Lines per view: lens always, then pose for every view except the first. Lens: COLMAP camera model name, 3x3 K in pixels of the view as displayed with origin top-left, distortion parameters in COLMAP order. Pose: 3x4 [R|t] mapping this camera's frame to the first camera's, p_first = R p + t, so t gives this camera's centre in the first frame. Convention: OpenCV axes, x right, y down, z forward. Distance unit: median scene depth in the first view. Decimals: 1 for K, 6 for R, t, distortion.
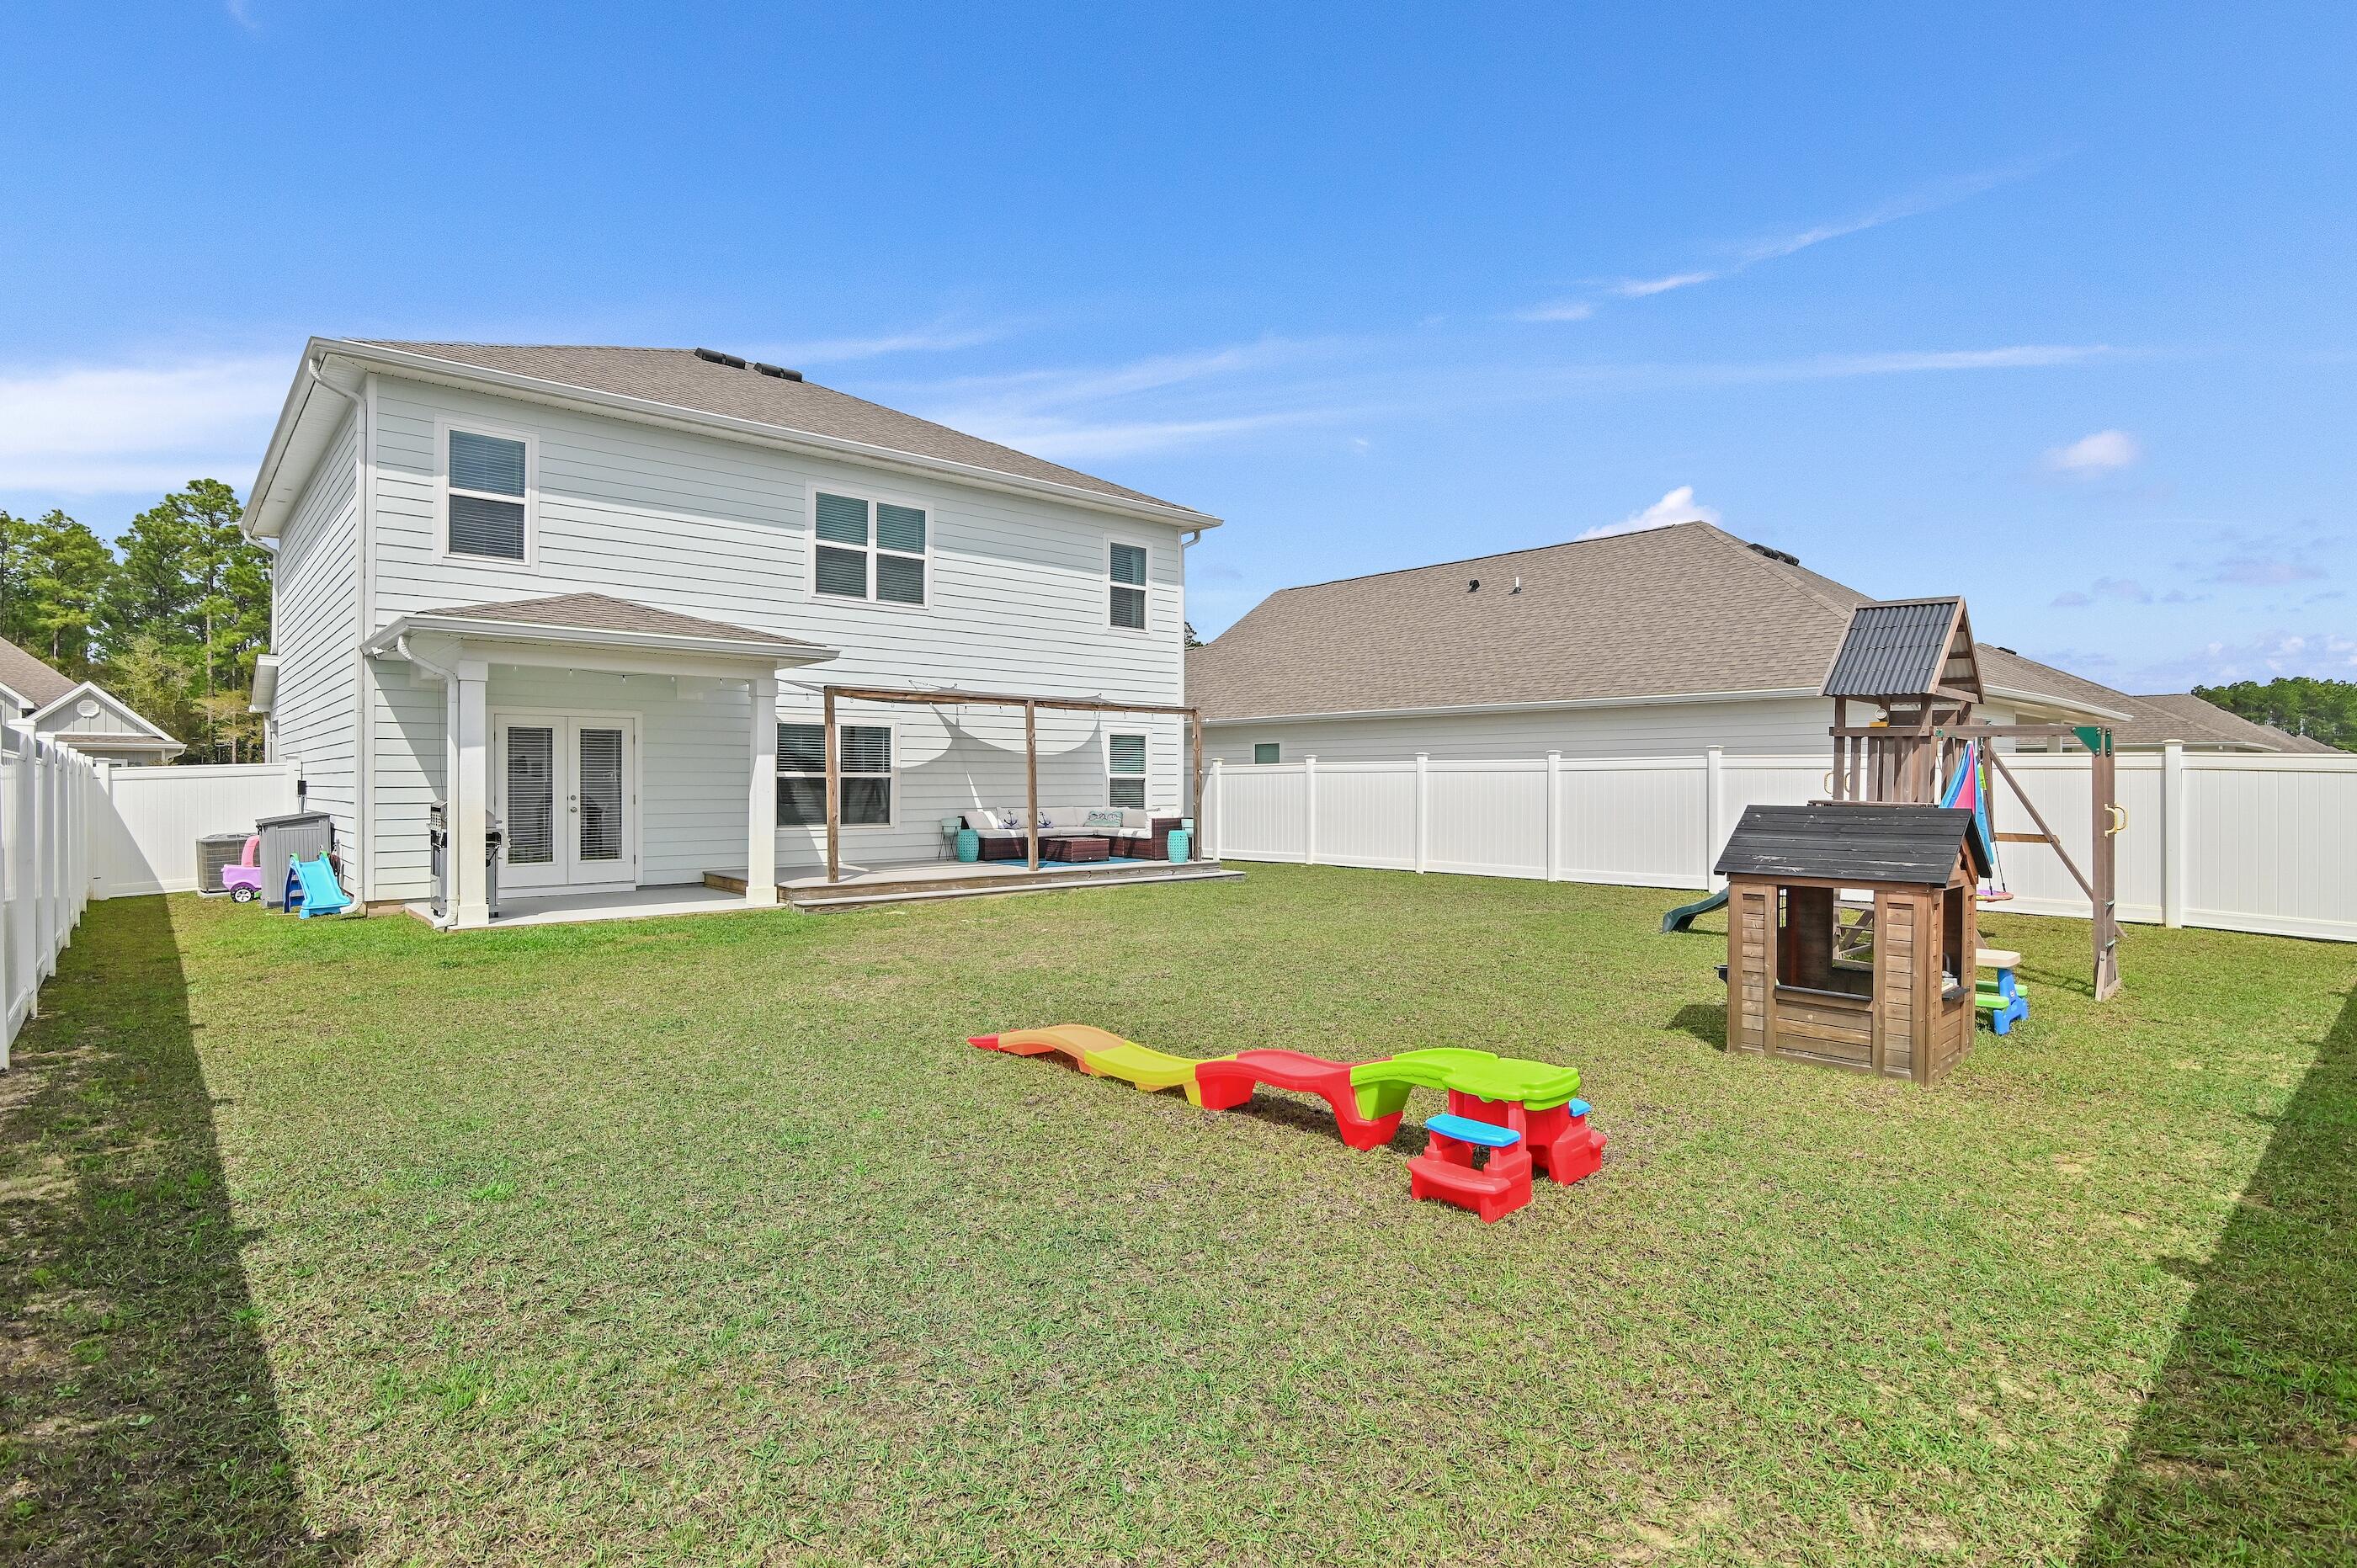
lens RADIAL K [[1157.1, 0, 1186.5], [0, 1157.1, 760.8], [0, 0, 1]] dist [0.015194, 0.000283]
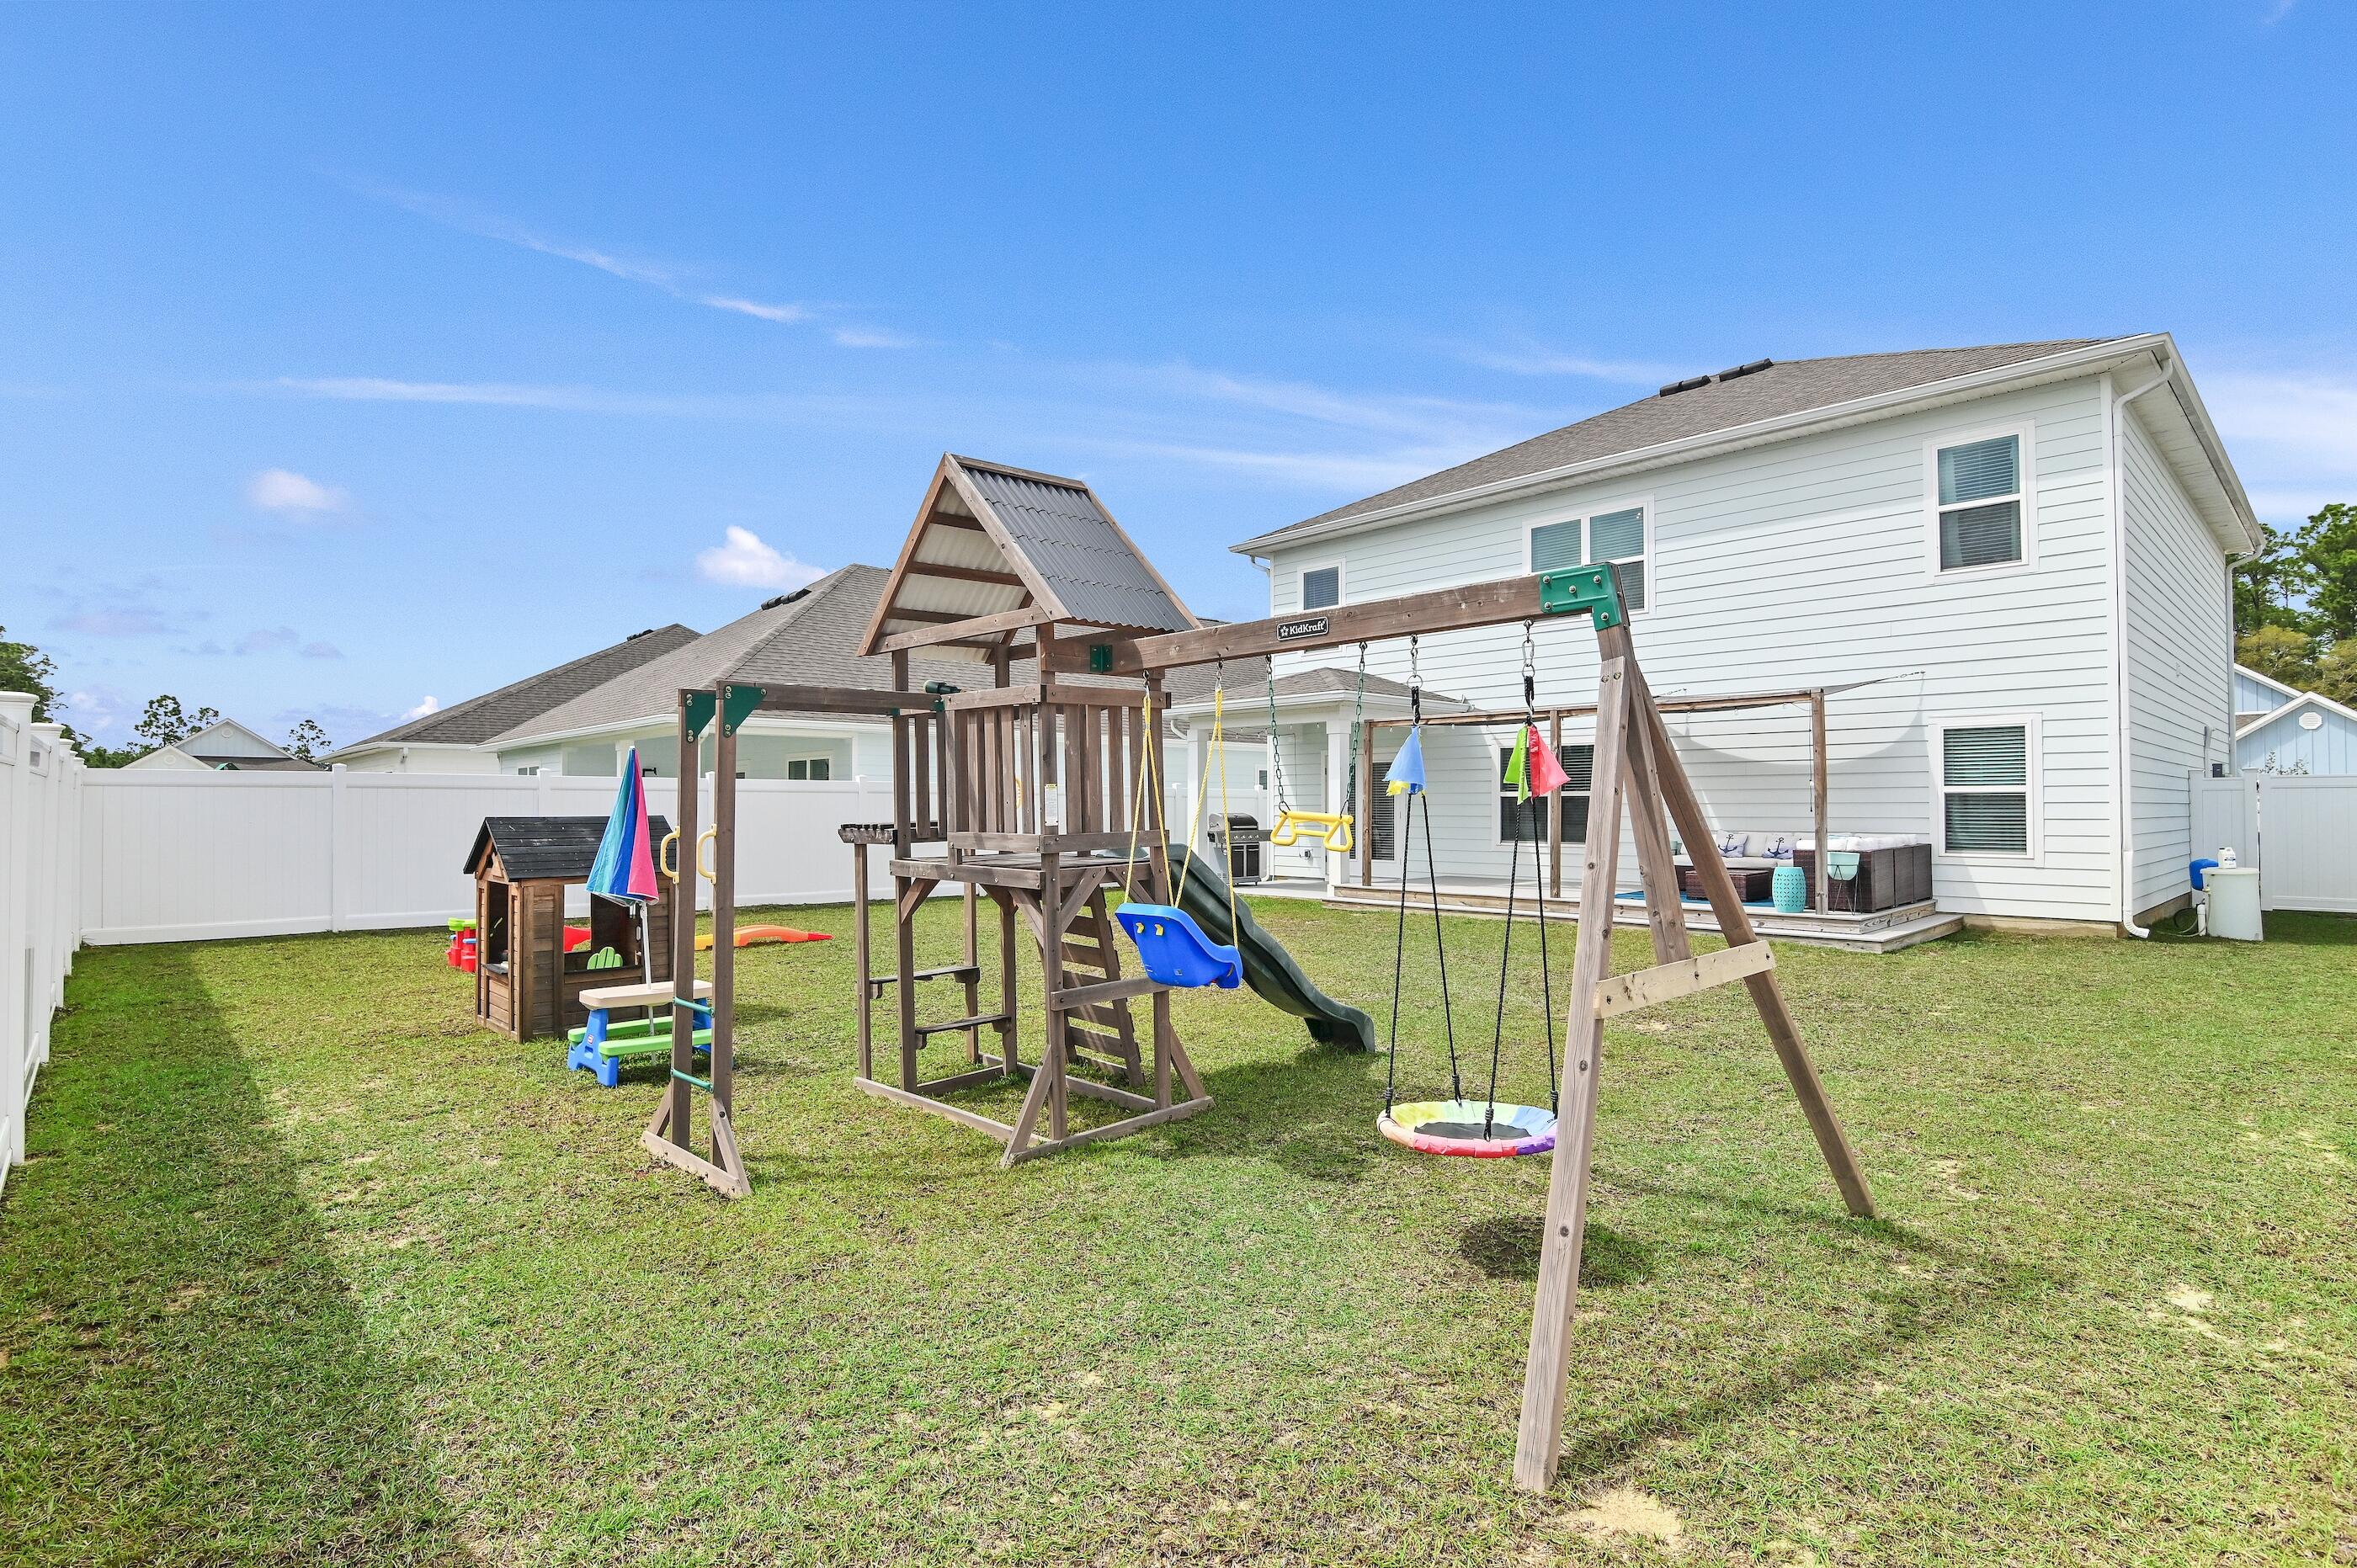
lens RADIAL K [[1157.1, 0, 1186.5], [0, 1157.1, 760.8], [0, 0, 1]] dist [0.015194, 0.000283]
pose [[0.027902, -0.037453, -0.998909, 0.619637], [0.027565, 0.998947, -0.036684, 0.009177], [0.999231, -0.026512, 0.028905, 0.543330]]
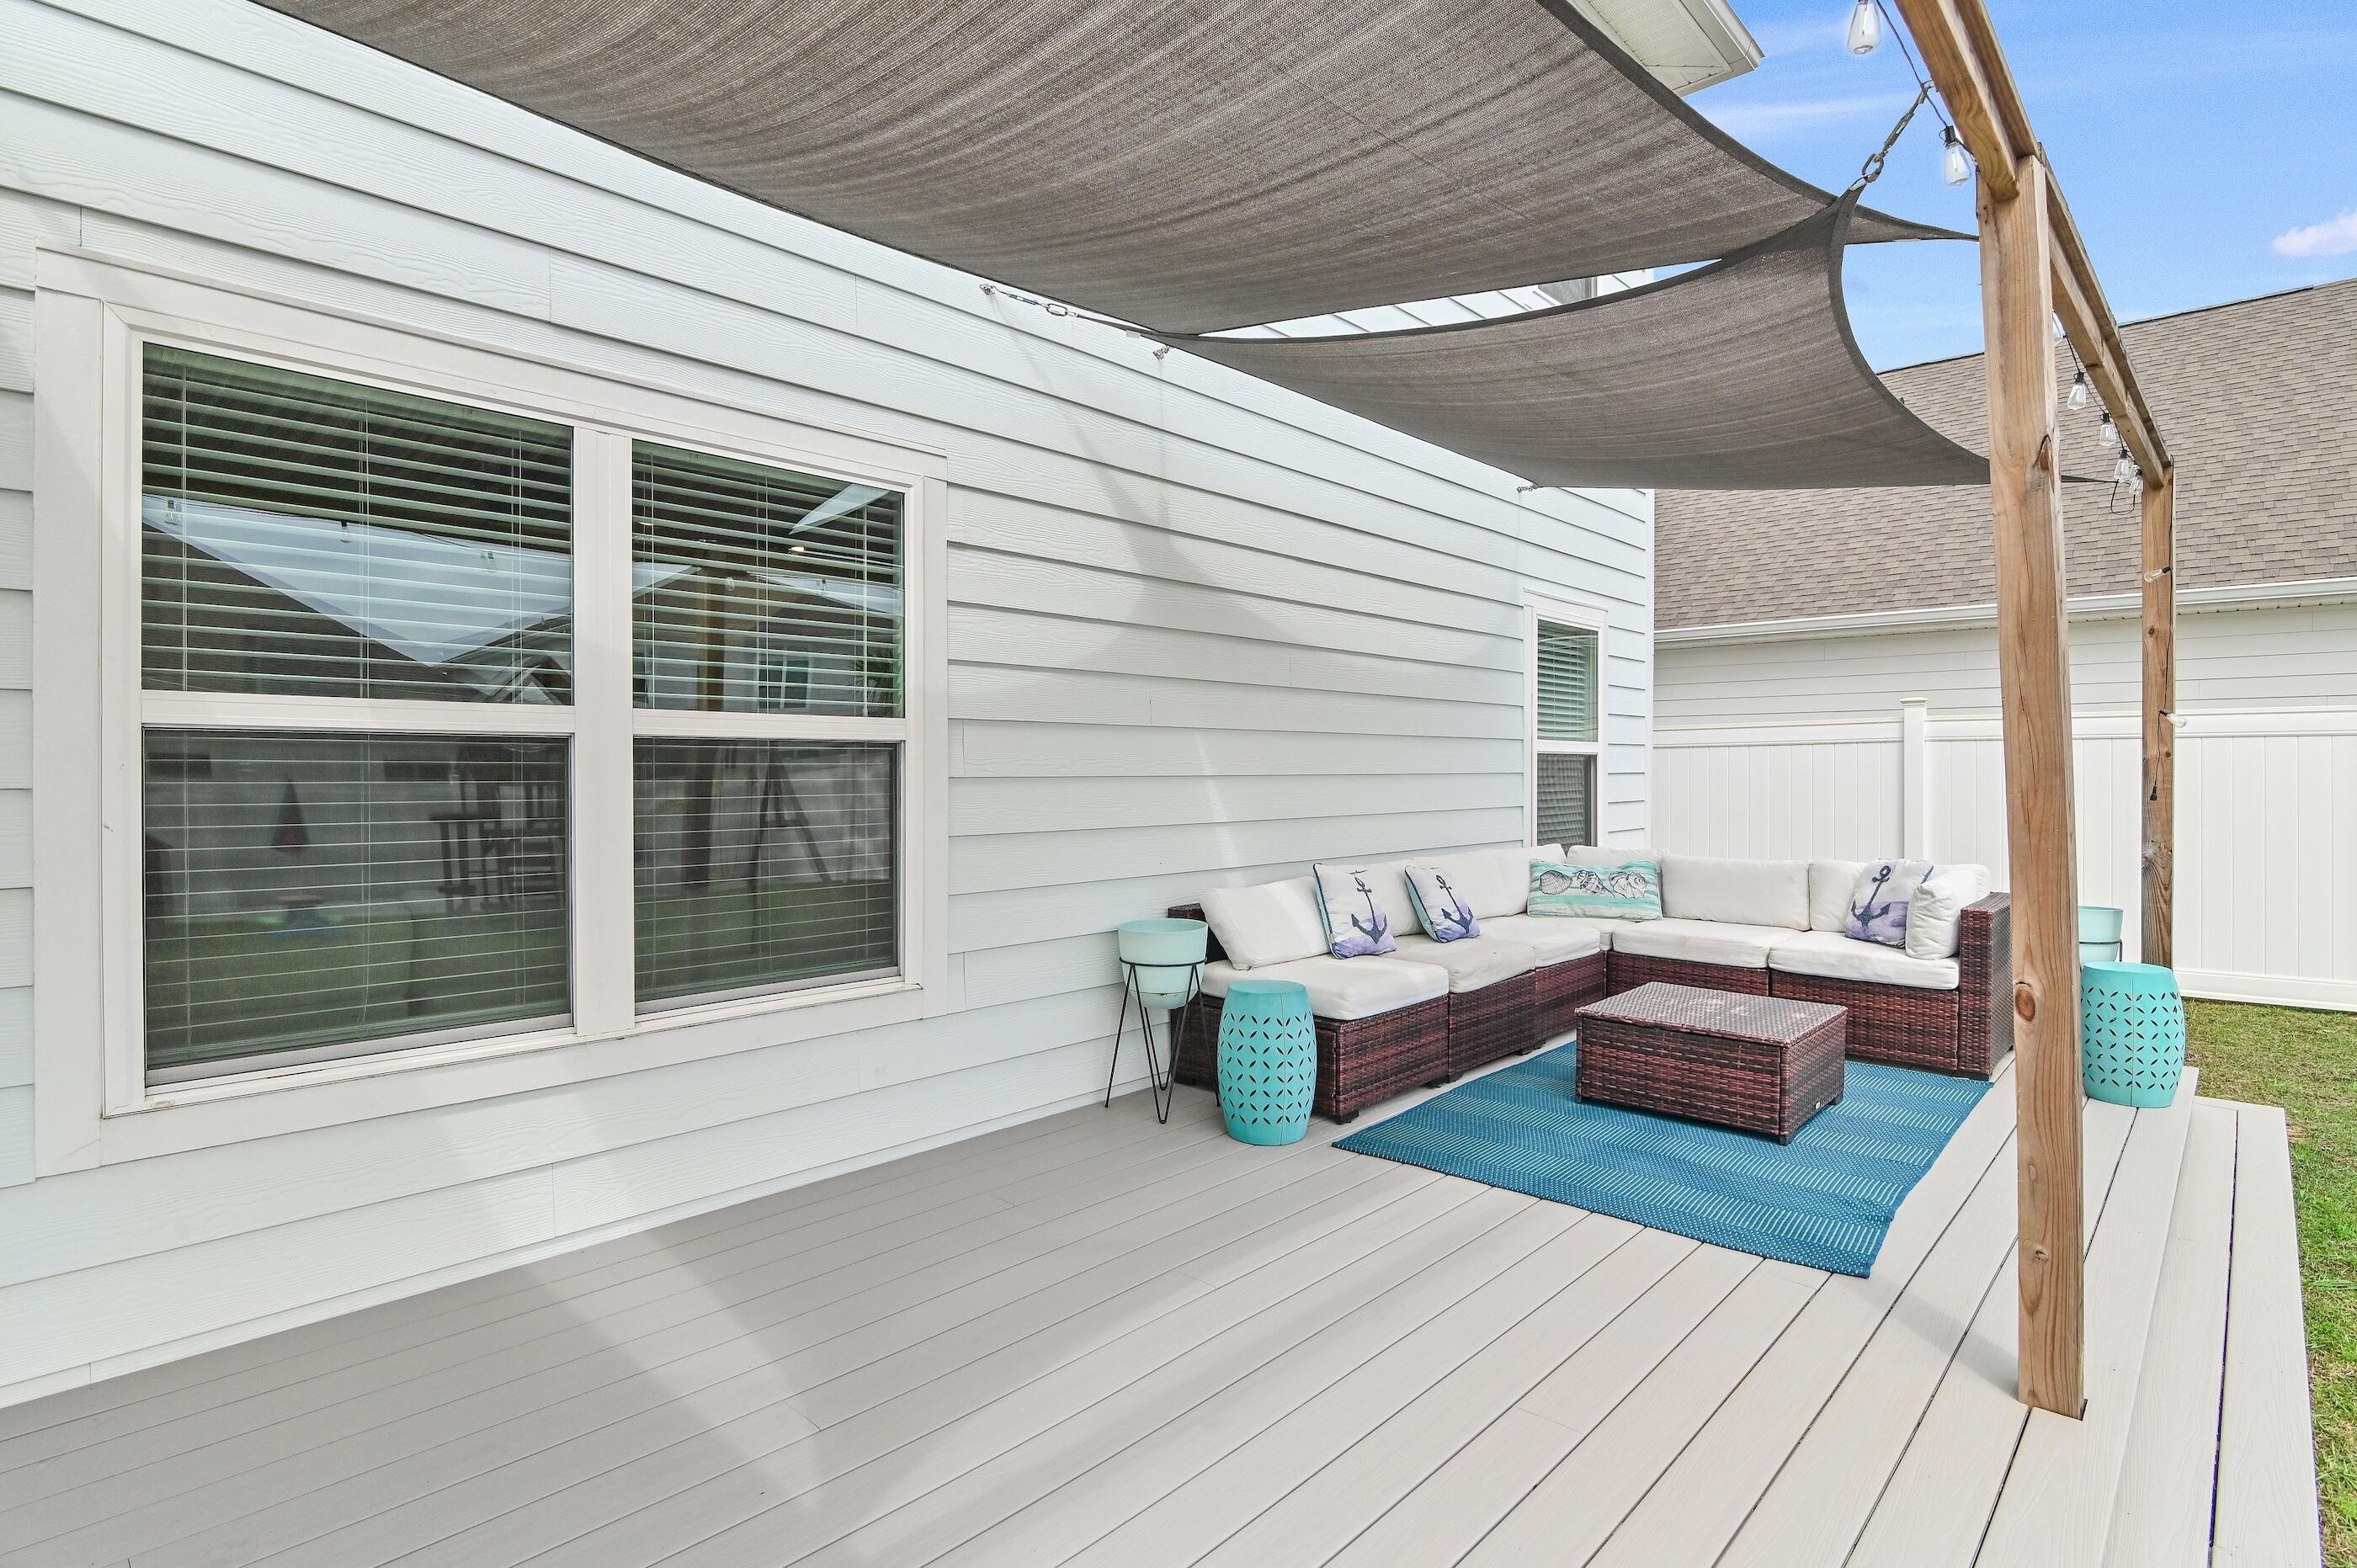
lens RADIAL K [[1157.1, 0, 1186.5], [0, 1157.1, 760.8], [0, 0, 1]] dist [0.015194, 0.000283]
pose [[0.997324, -0.004536, 0.072968, -0.191814], [0.003482, 0.999888, 0.014558, 0.012670], [-0.073025, -0.014265, 0.997228, 0.691971]]
